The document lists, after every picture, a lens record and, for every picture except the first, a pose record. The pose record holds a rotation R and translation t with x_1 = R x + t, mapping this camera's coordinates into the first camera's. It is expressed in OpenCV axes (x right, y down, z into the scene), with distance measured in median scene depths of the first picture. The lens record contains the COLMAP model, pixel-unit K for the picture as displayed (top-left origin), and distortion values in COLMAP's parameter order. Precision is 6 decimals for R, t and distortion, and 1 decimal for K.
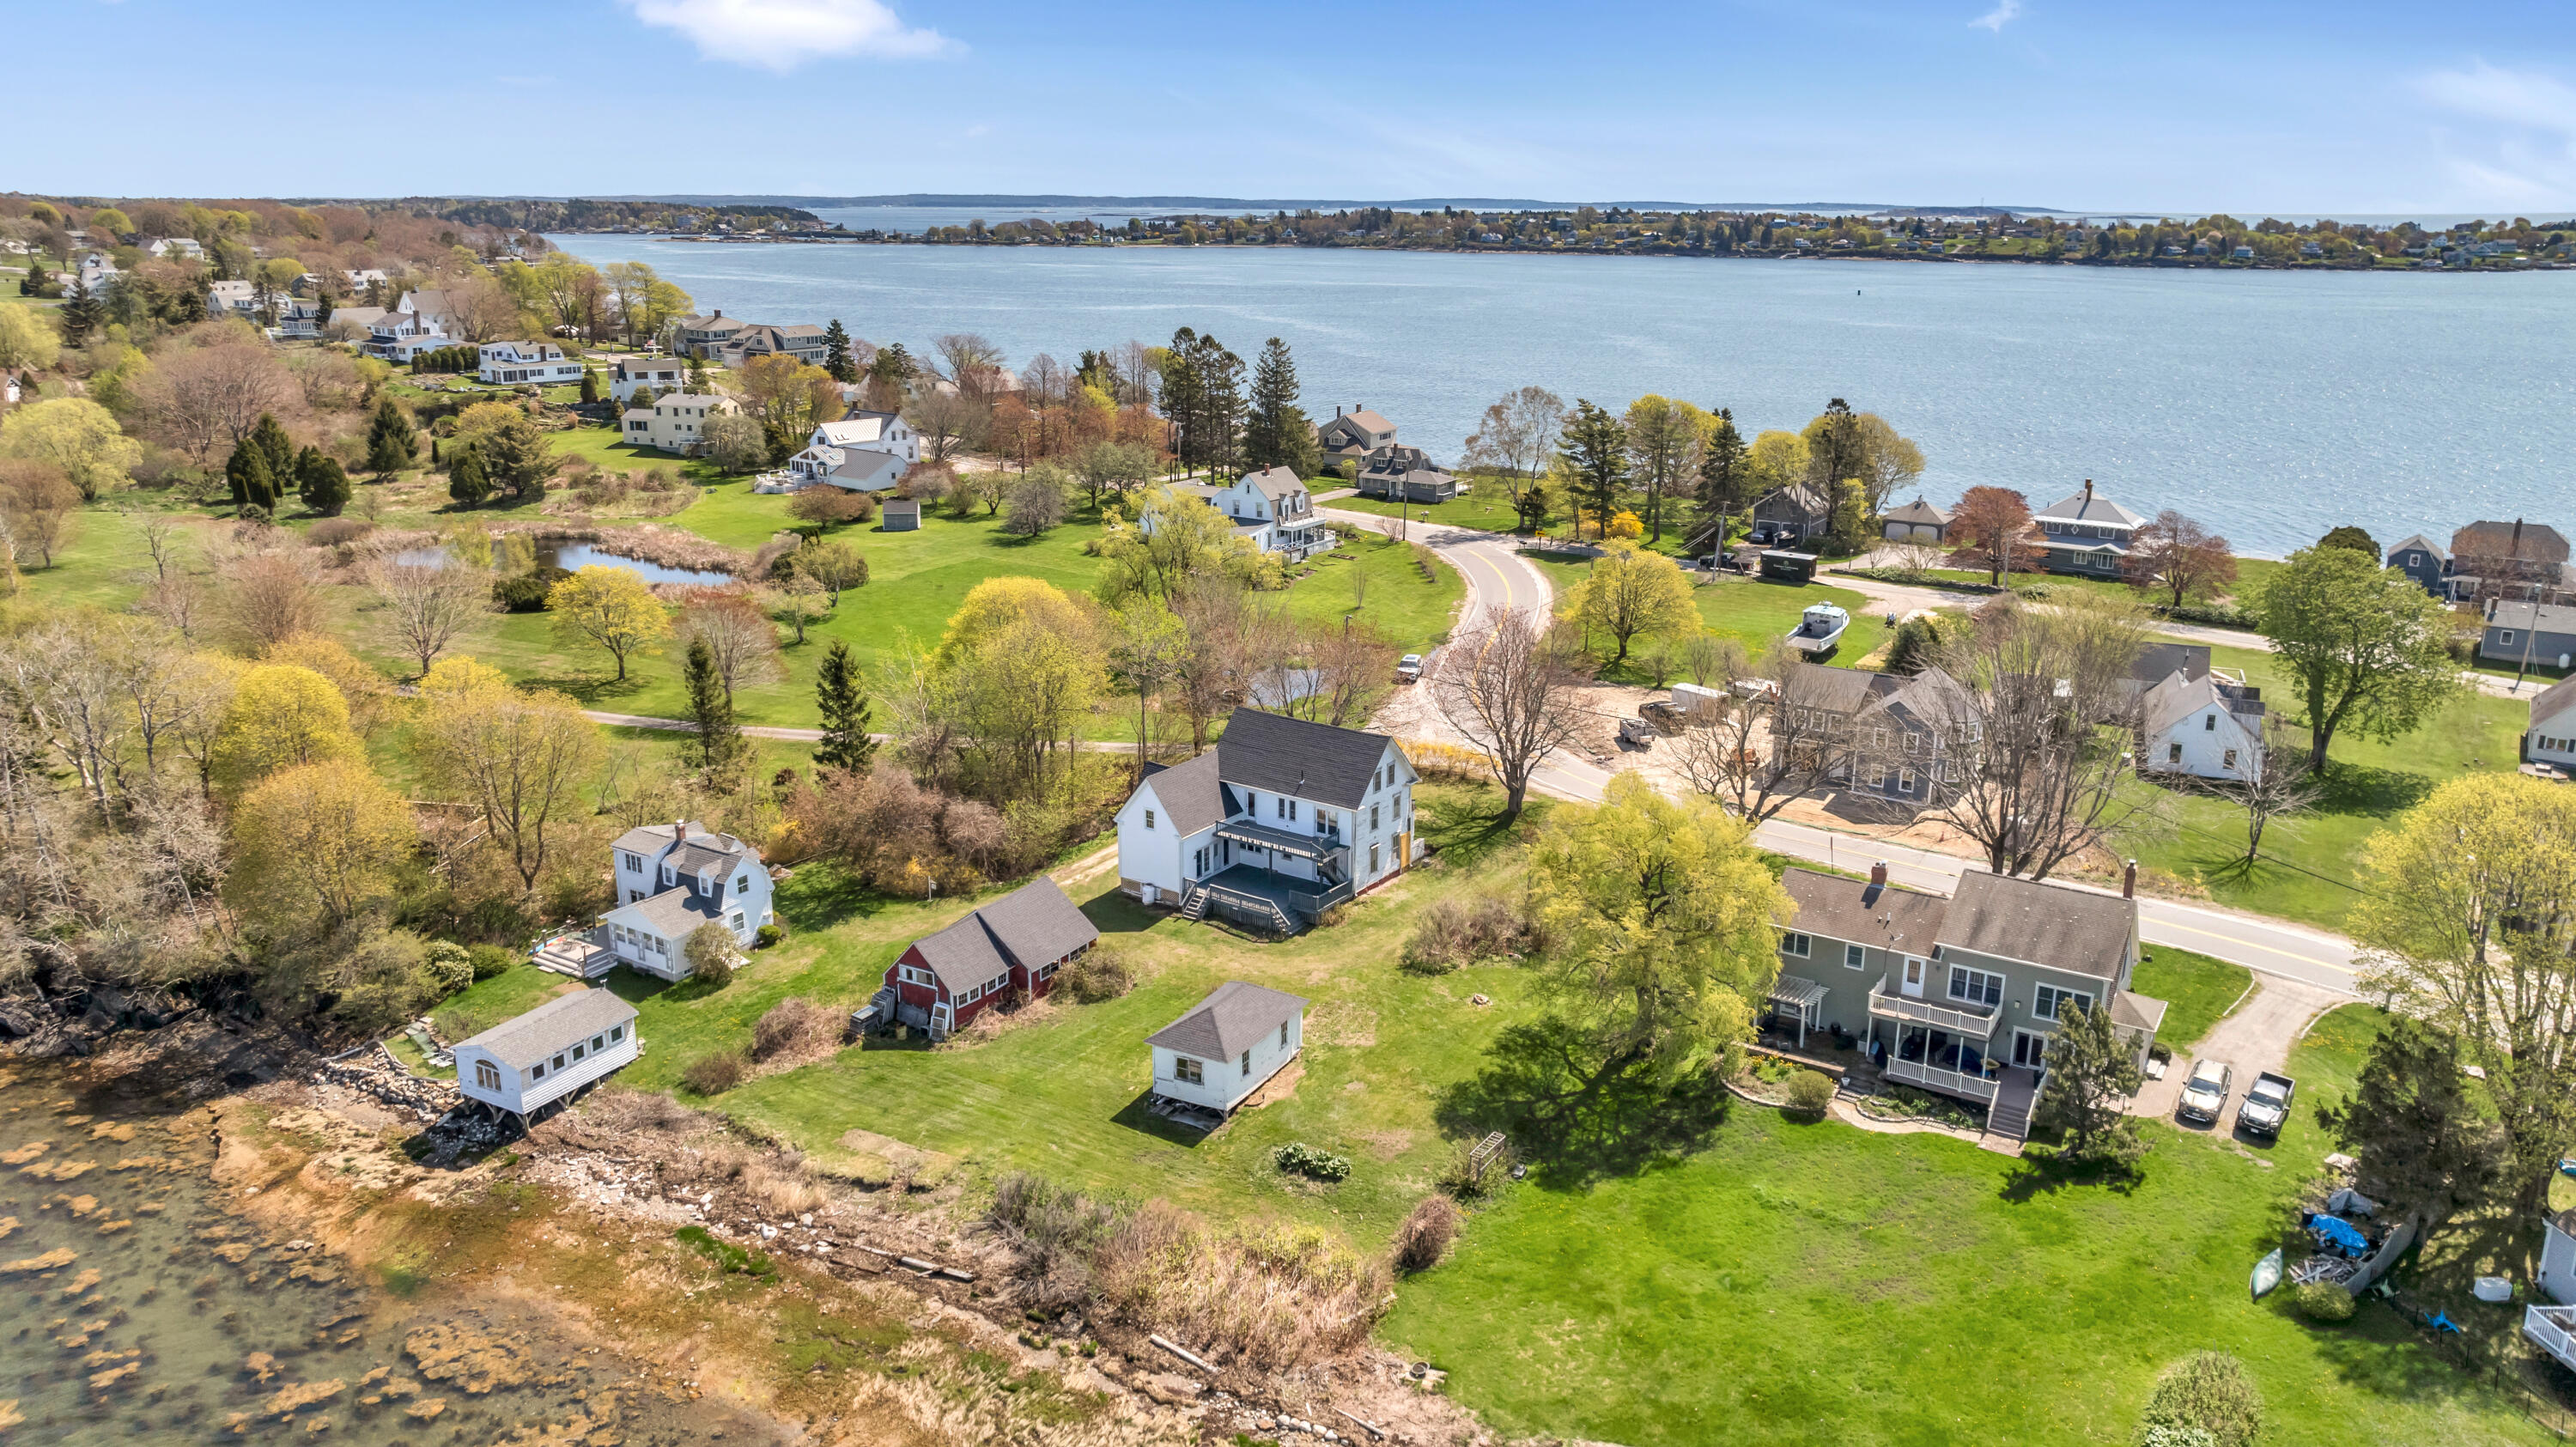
lens RADIAL K [[1823.2, 0, 1289.6], [0, 1823.2, 692.9], [0, 0, 1]] dist [-0.032047, 0.023152]
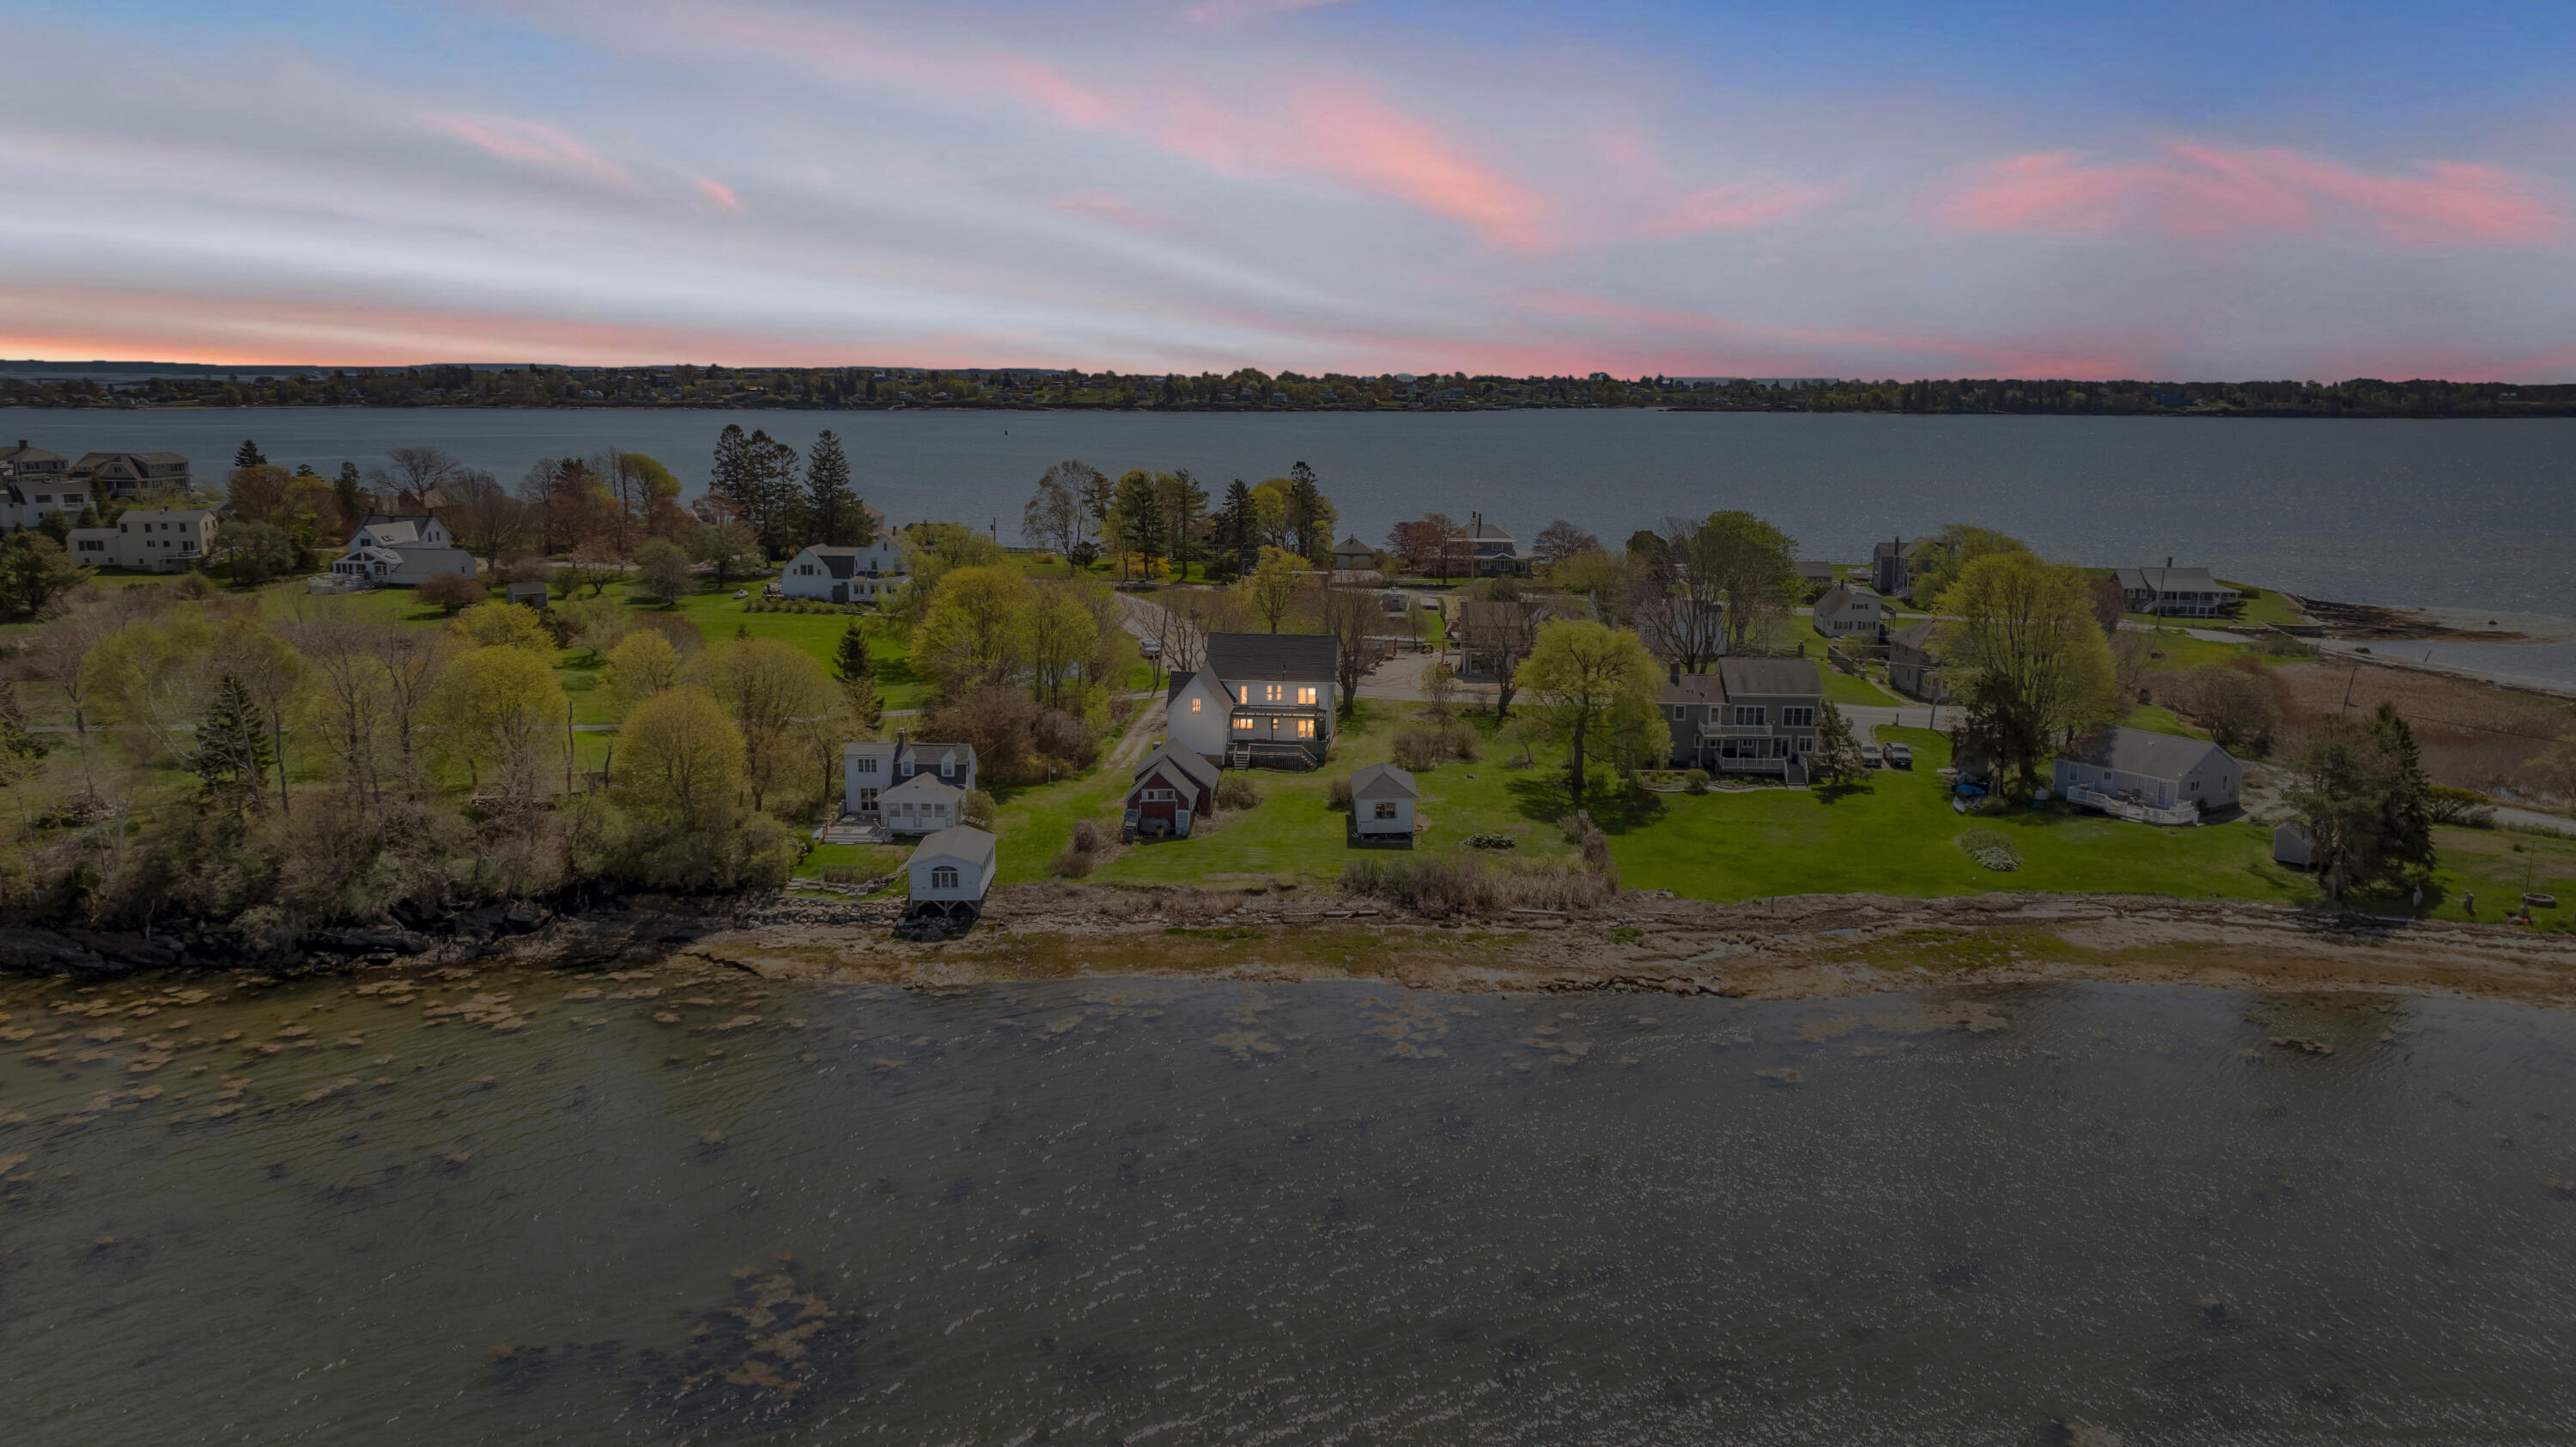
lens RADIAL K [[1823.2, 0, 1289.6], [0, 1823.2, 692.9], [0, 0, 1]] dist [-0.032047, 0.023152]
pose [[0.871067, -0.084873, 0.483776, -0.244142], [0.126458, 0.990505, -0.053921, 0.050926], [-0.474606, 0.108146, 0.873529, -0.092083]]
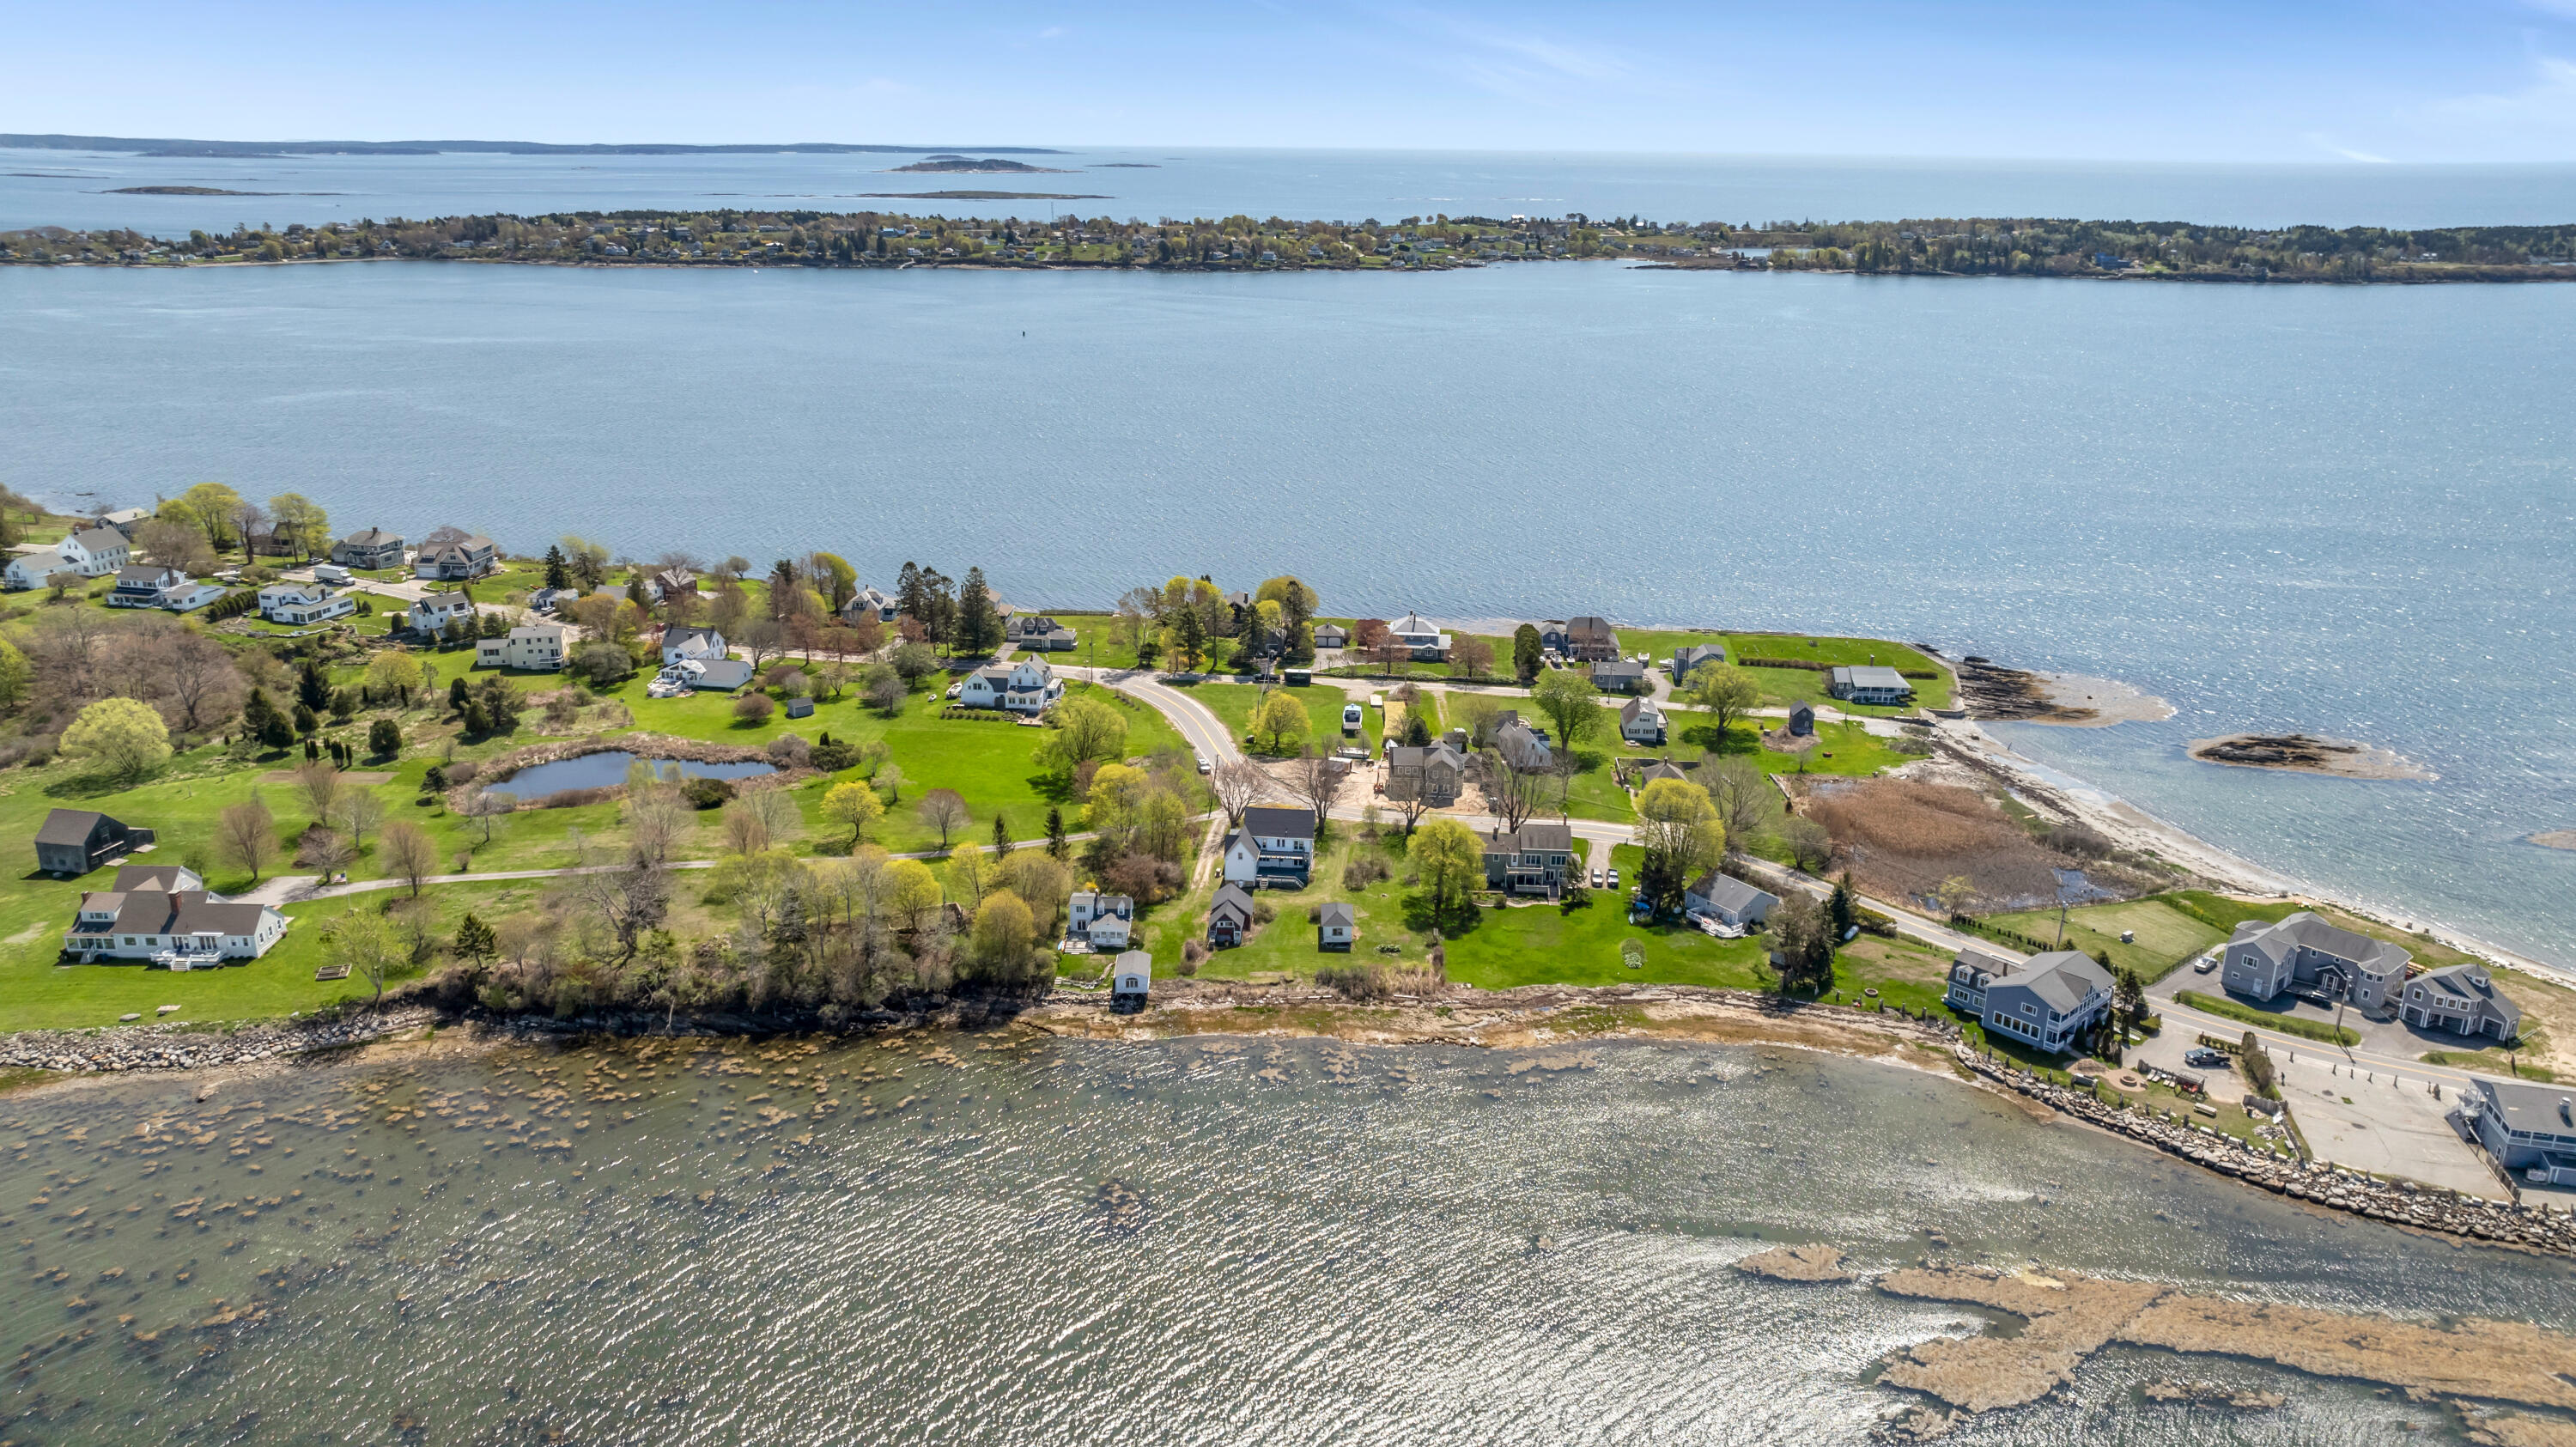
lens RADIAL K [[1822.3, 0, 1288.0], [0, 1822.3, 723.5], [0, 0, 1]] dist [-0.019111, 0.001944]
pose [[0.867850, -0.148525, 0.474107, -0.439972], [0.123198, 0.988799, 0.084250, -0.118836], [-0.481310, -0.014707, 0.876427, -0.479716]]
